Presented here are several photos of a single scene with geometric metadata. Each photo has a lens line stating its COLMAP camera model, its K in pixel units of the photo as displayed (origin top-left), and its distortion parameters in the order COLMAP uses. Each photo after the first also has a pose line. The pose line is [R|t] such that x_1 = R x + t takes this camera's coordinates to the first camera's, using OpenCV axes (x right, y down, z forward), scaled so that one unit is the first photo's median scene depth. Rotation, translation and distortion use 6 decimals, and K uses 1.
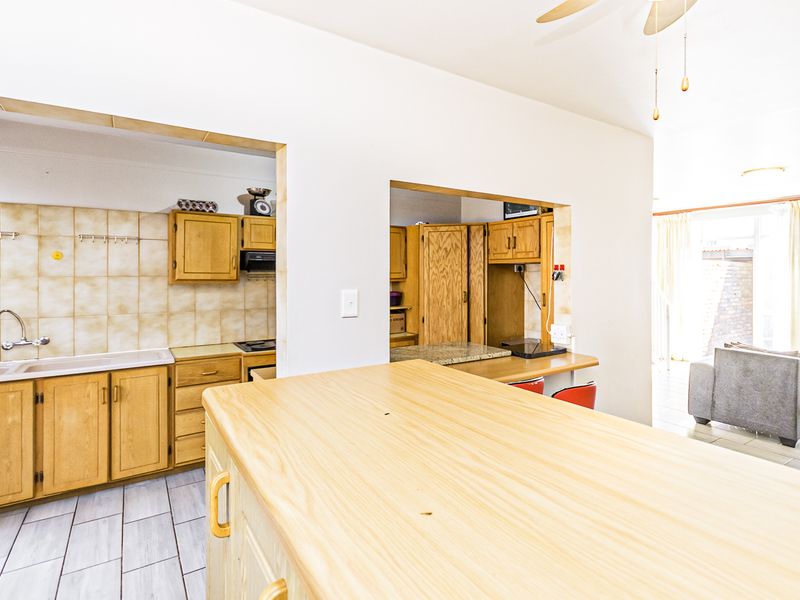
lens RADIAL K [[418.7, 0, 398.9], [0, 418.7, 275.0], [0, 0, 1]] dist [-0.001222, -0.000723]
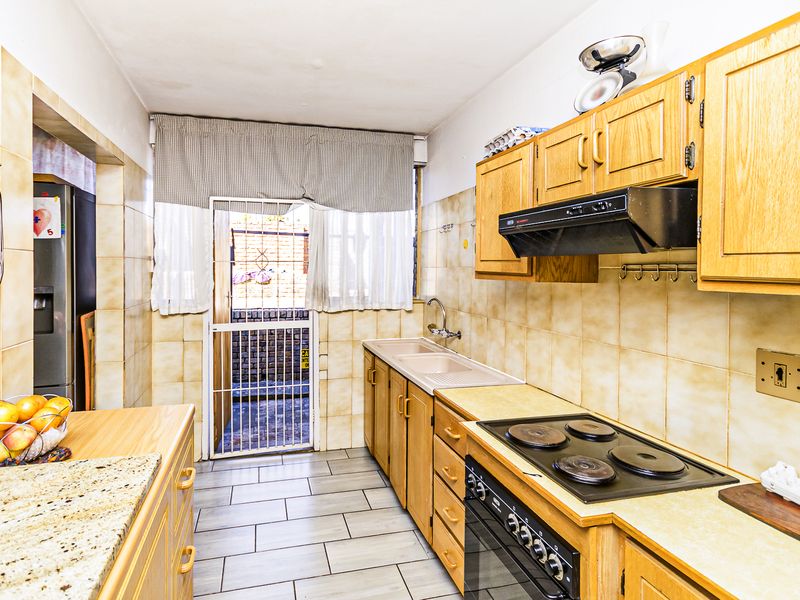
lens RADIAL K [[449.4, 0, 364.1], [0, 449.4, 272.7], [0, 0, 1]] dist [0.001117, 0.000356]
pose [[-0.319898, 0.009365, -0.947406, 0.170900], [-0.009160, 0.999874, 0.012977, 0.005119], [0.947408, 0.012830, -0.319772, 1.060681]]
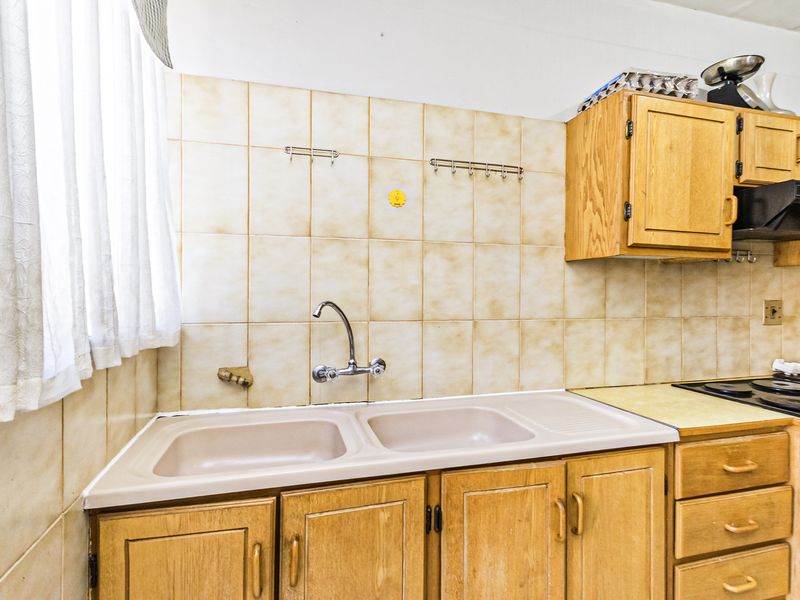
lens RADIAL K [[410.0, 0, 406.1], [0, 410.0, 296.8], [0, 0, 1]] dist [0.004747, 0.001528]
pose [[0.956230, 0.009872, -0.292451, -0.635535], [-0.007600, 0.999931, 0.008905, 0.065376], [0.292519, -0.006292, 0.956239, 0.509582]]
